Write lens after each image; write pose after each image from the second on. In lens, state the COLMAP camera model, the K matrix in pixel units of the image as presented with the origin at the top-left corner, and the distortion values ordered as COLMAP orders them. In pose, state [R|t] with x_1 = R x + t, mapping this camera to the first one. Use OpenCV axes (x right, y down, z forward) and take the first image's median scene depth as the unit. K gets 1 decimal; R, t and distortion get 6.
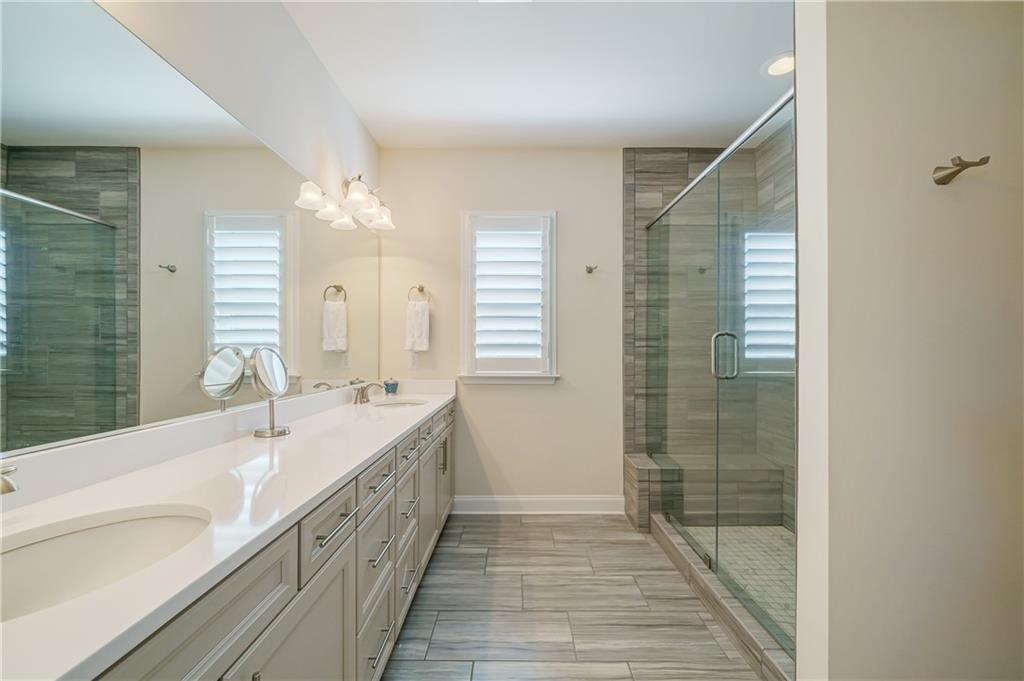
lens RADIAL K [[413.7, 0, 512.6], [0, 413.7, 353.2], [0, 0, 1]] dist [-0.002989, 0.000012]
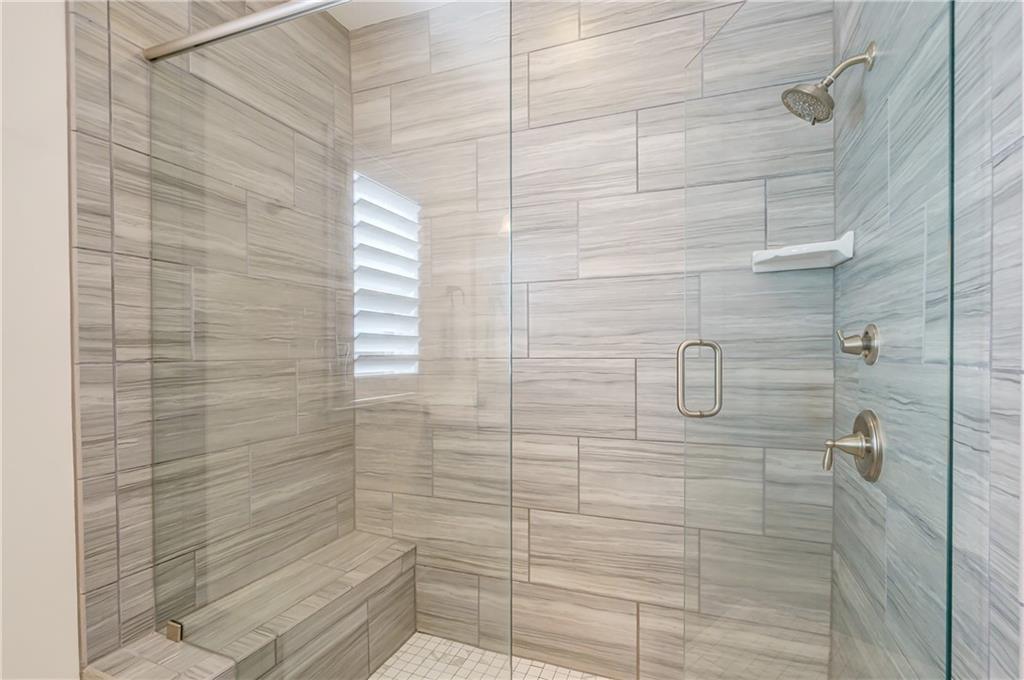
lens RADIAL K [[450.7, 0, 513.0], [0, 450.7, 355.6], [0, 0, 1]] dist [0.001481, 0.000121]
pose [[0.324521, -0.014617, 0.945766, 0.029238], [0.008538, 0.999885, 0.012524, -0.023593], [-0.945840, 0.004010, 0.324608, 0.537198]]
